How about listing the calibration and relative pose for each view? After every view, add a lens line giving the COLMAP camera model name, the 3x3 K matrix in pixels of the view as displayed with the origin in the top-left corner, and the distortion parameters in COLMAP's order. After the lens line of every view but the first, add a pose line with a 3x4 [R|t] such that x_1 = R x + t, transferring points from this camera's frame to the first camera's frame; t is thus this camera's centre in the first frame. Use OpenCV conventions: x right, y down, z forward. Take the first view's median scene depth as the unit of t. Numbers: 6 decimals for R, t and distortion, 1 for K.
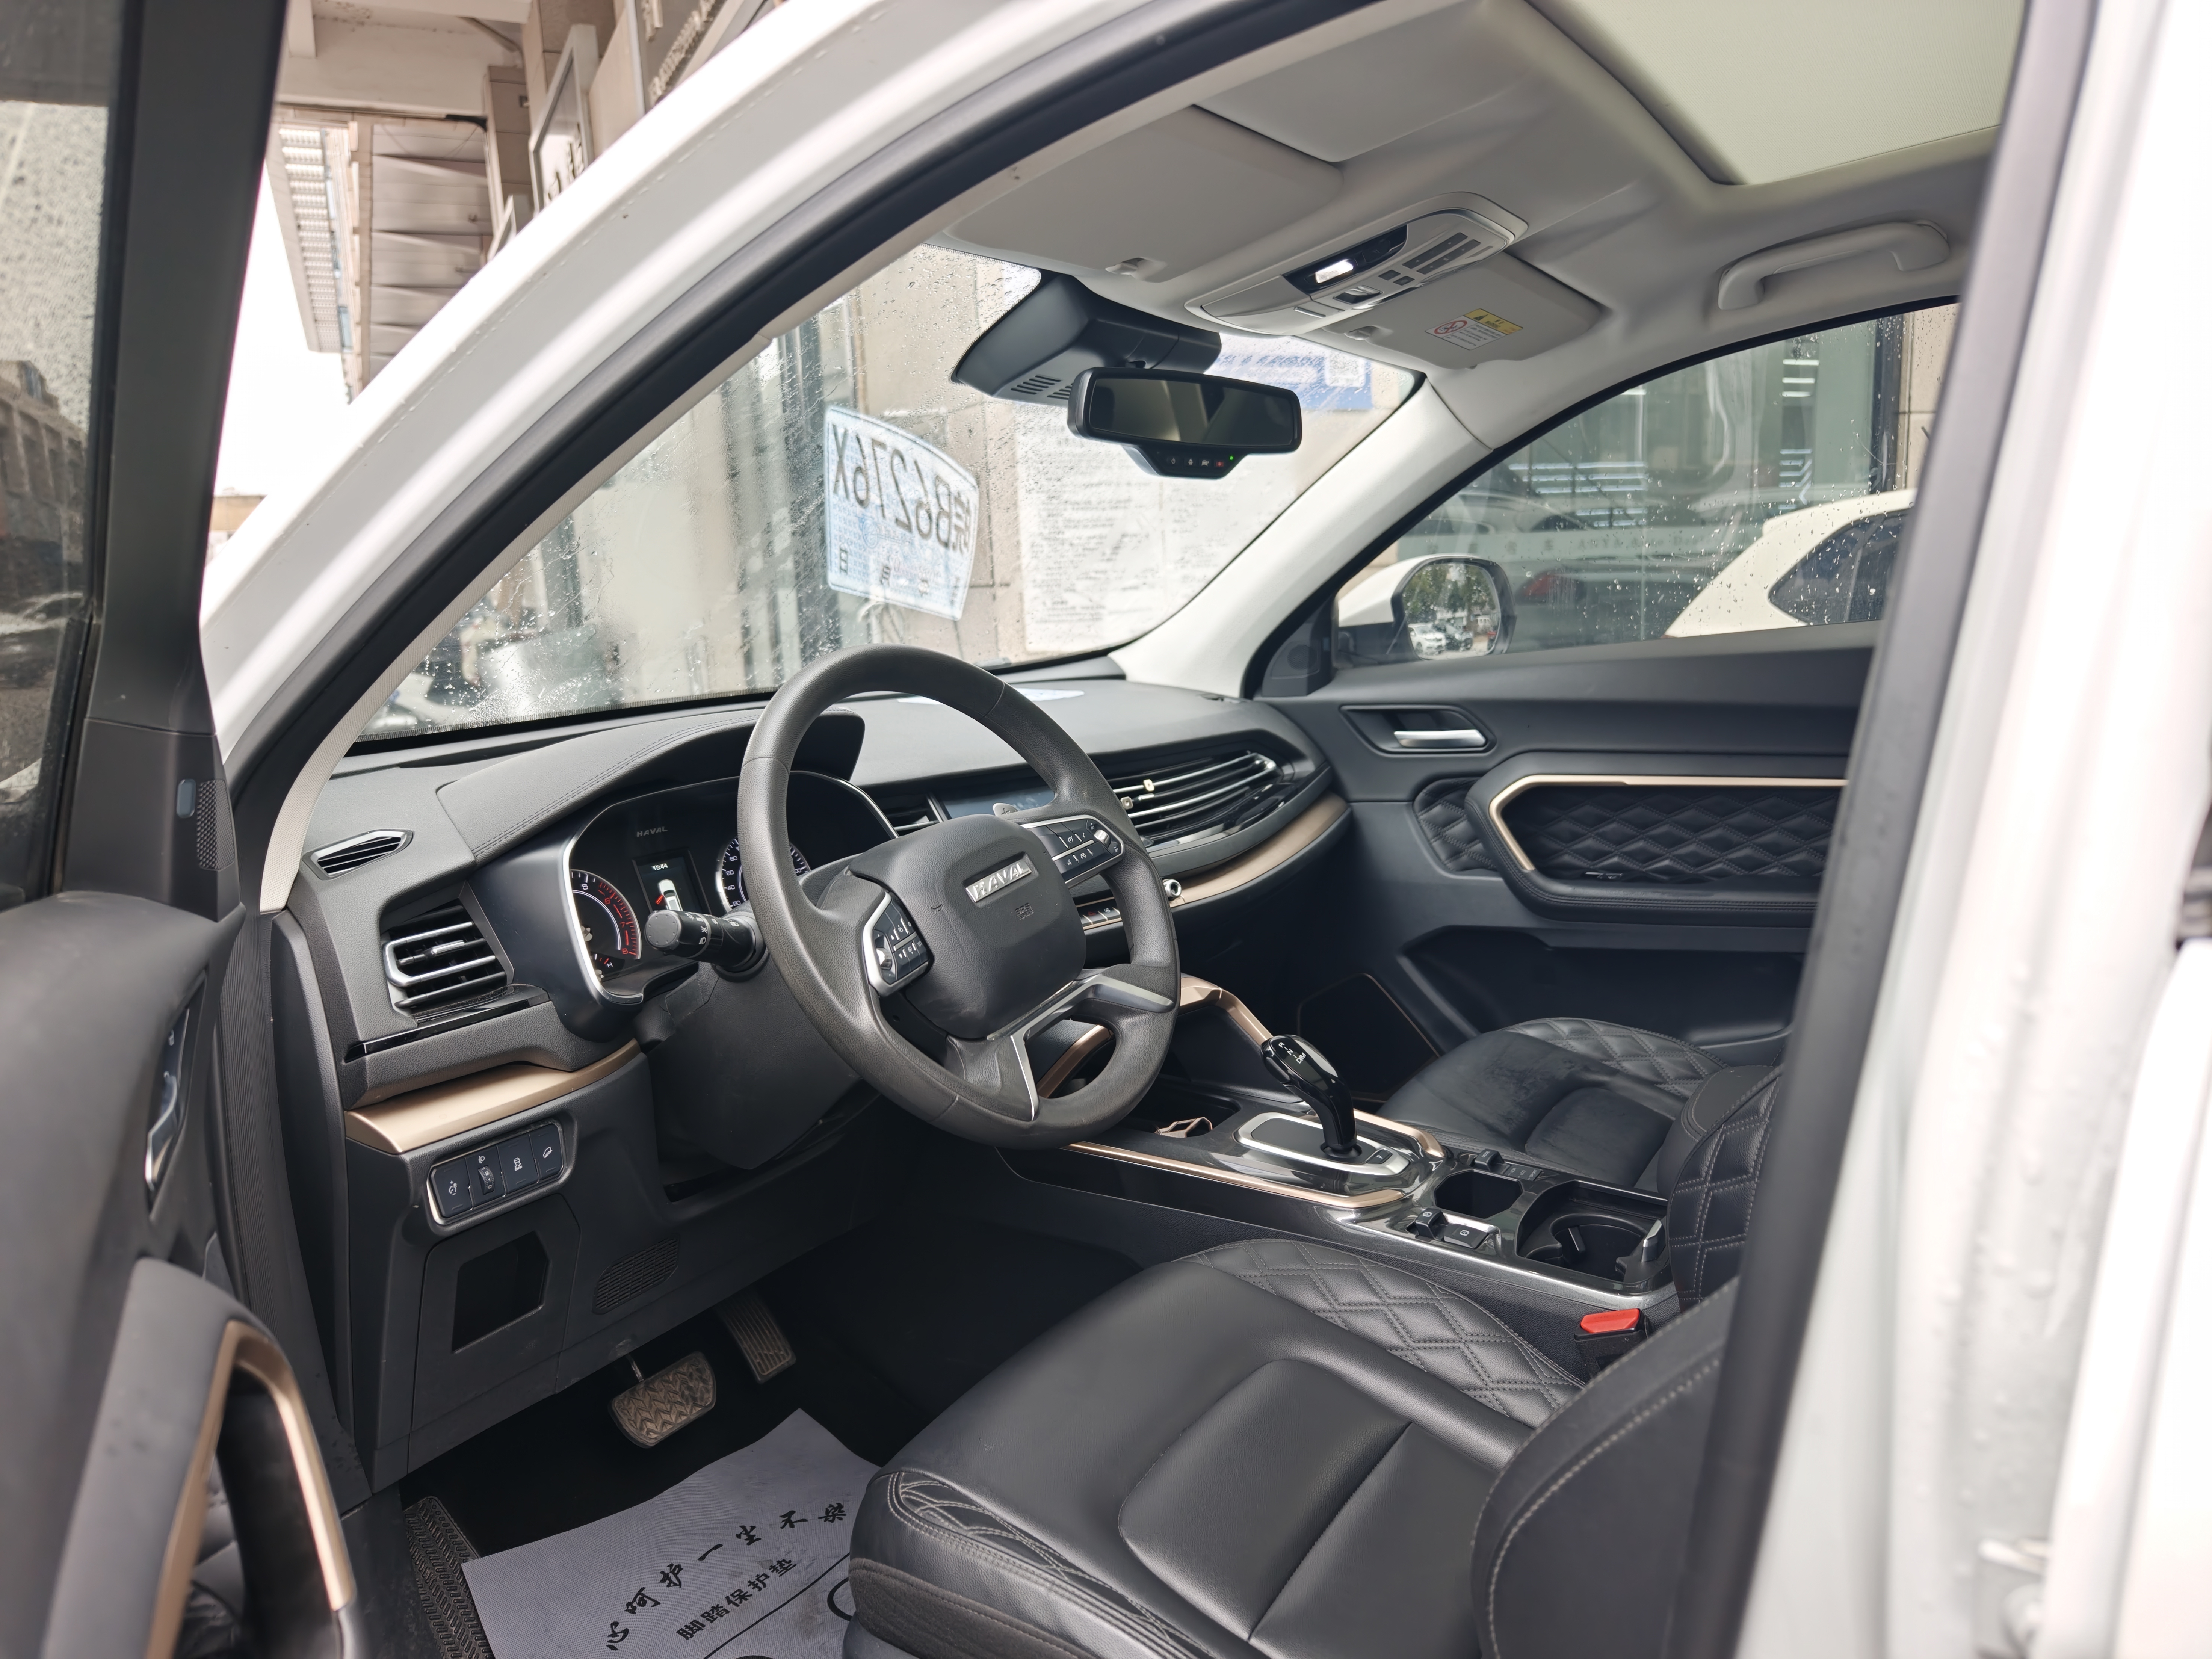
lens RADIAL K [[1488.8, 0, 1106.0], [0, 1488.8, 829.5], [0, 0, 1]] dist [-0.000879, -0.001307]
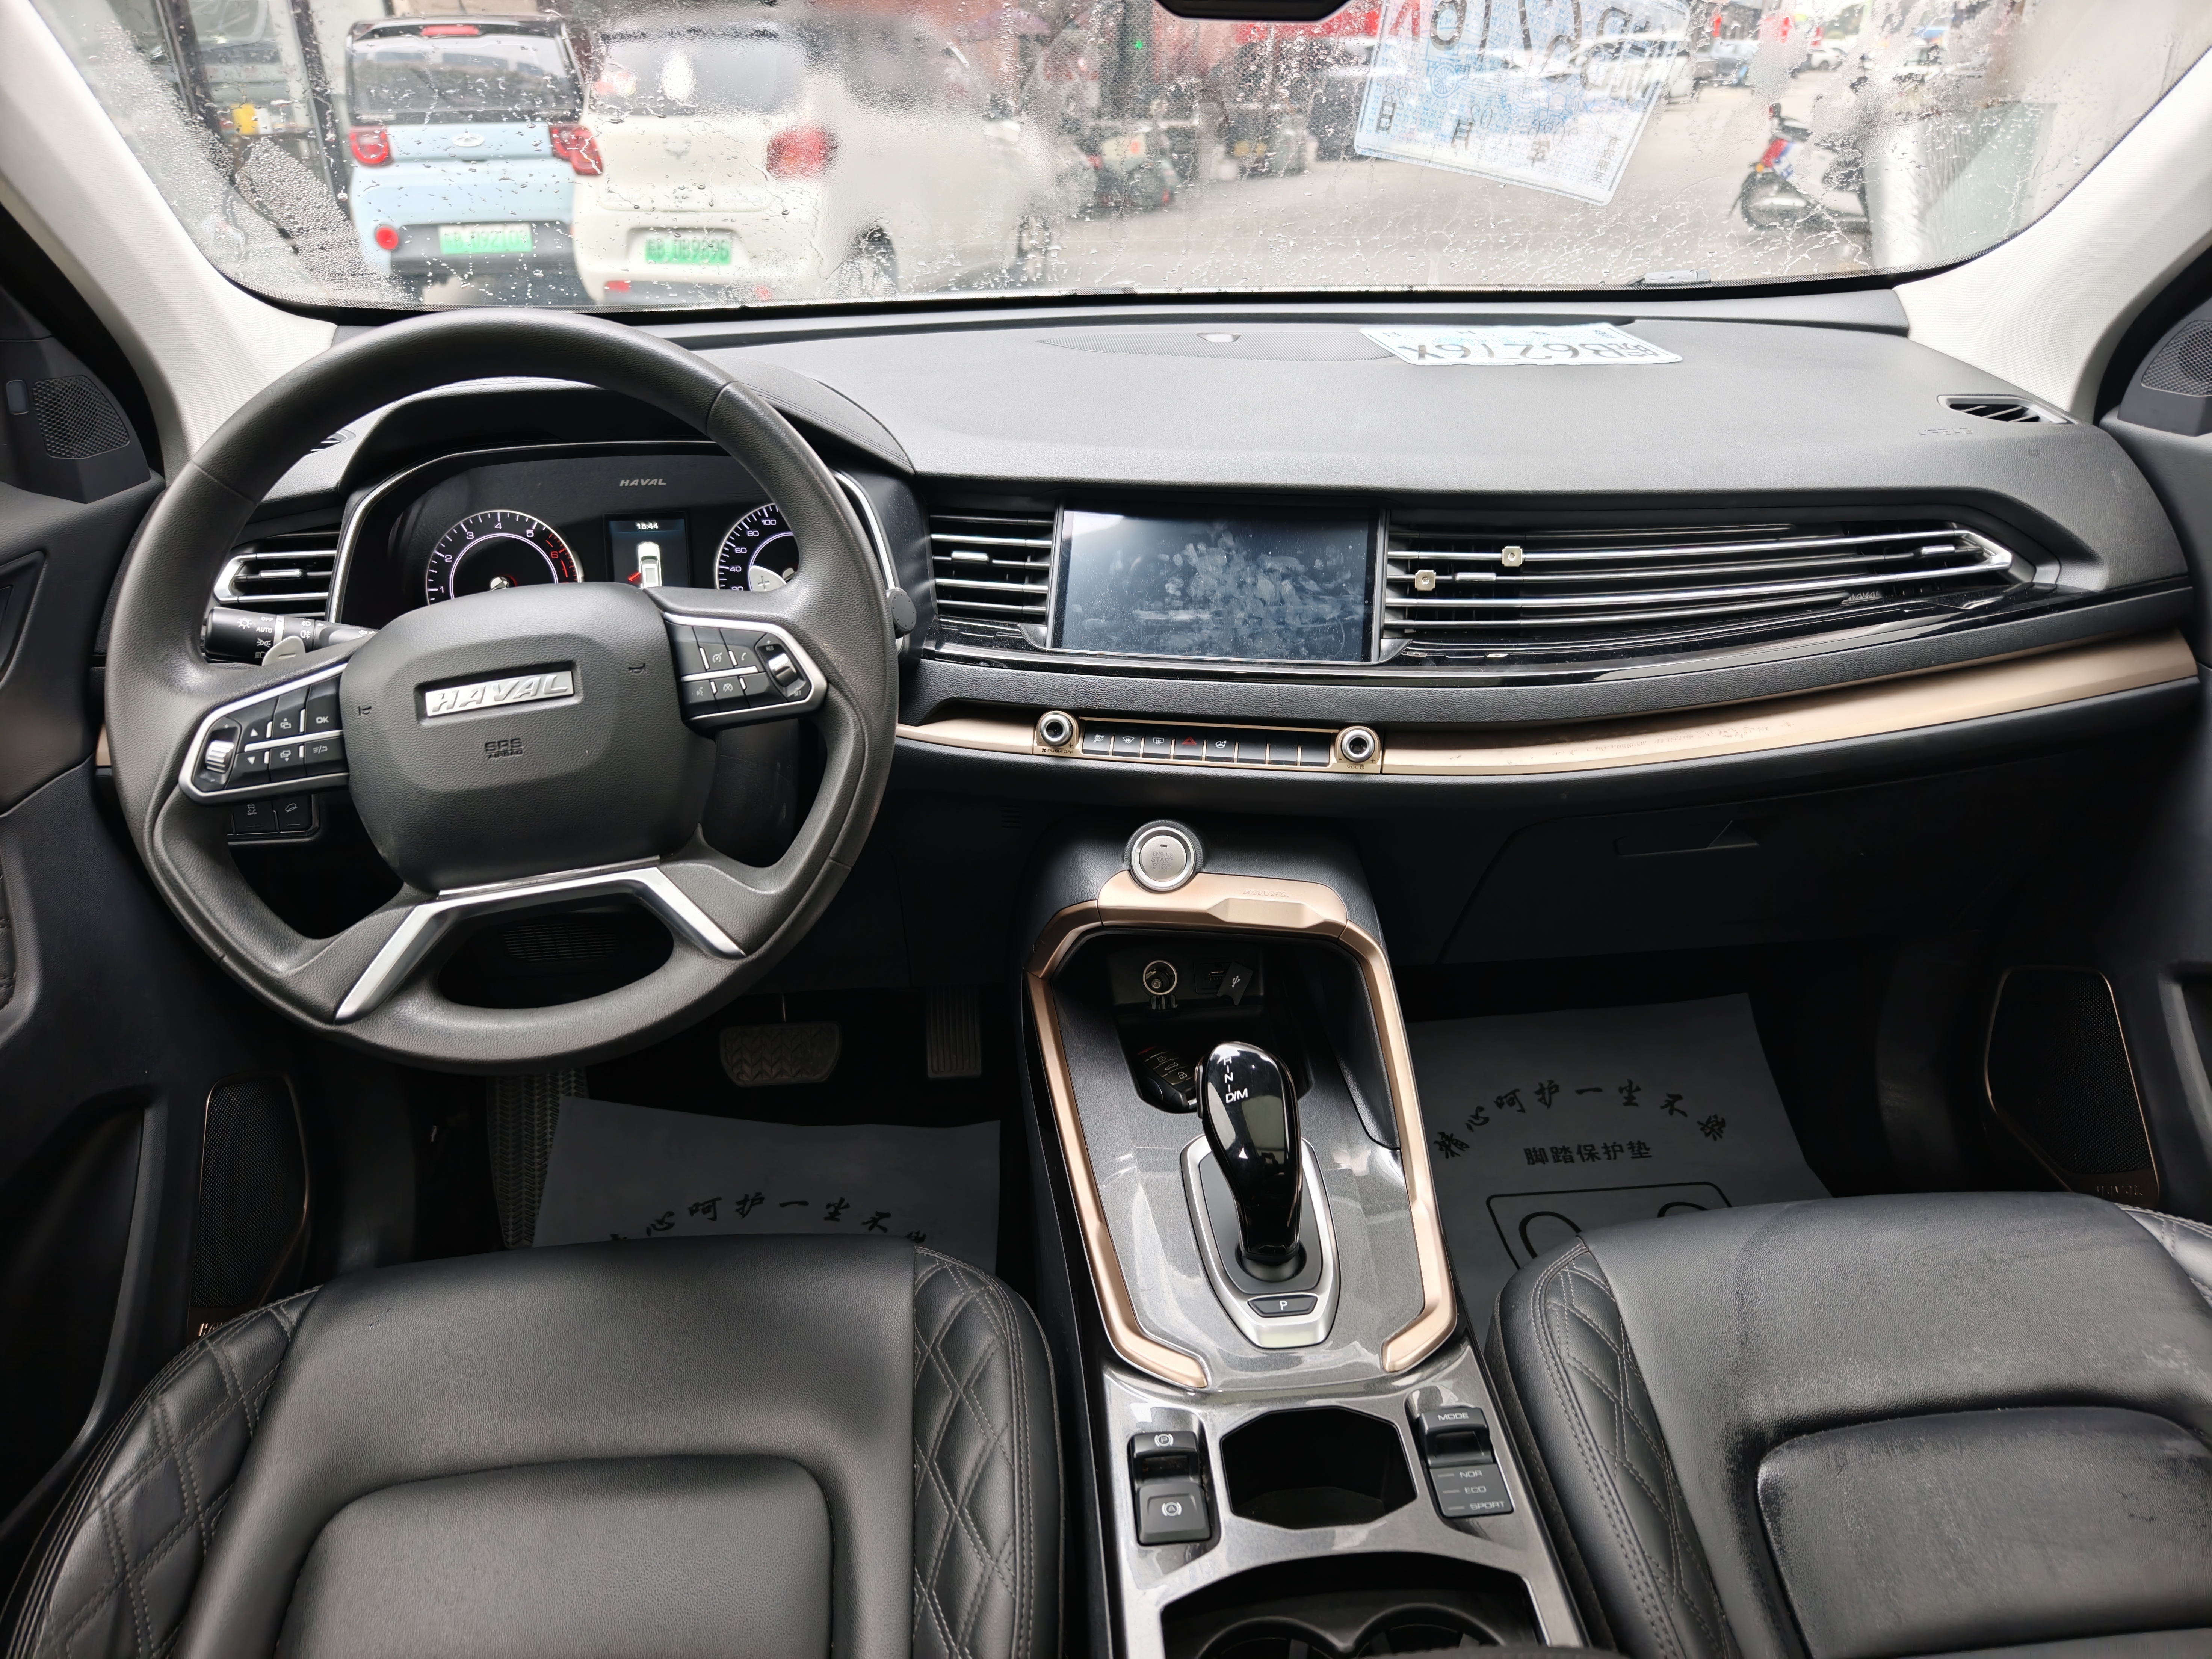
lens RADIAL K [[1488.8, 0, 1106.0], [0, 1488.8, 829.5], [0, 0, 1]] dist [-0.000879, -0.001307]
pose [[0.613856, 0.390131, -0.686279, 0.376914], [-0.144742, 0.910233, 0.387975, -0.136519], [0.776035, -0.138827, 0.615220, 0.492589]]
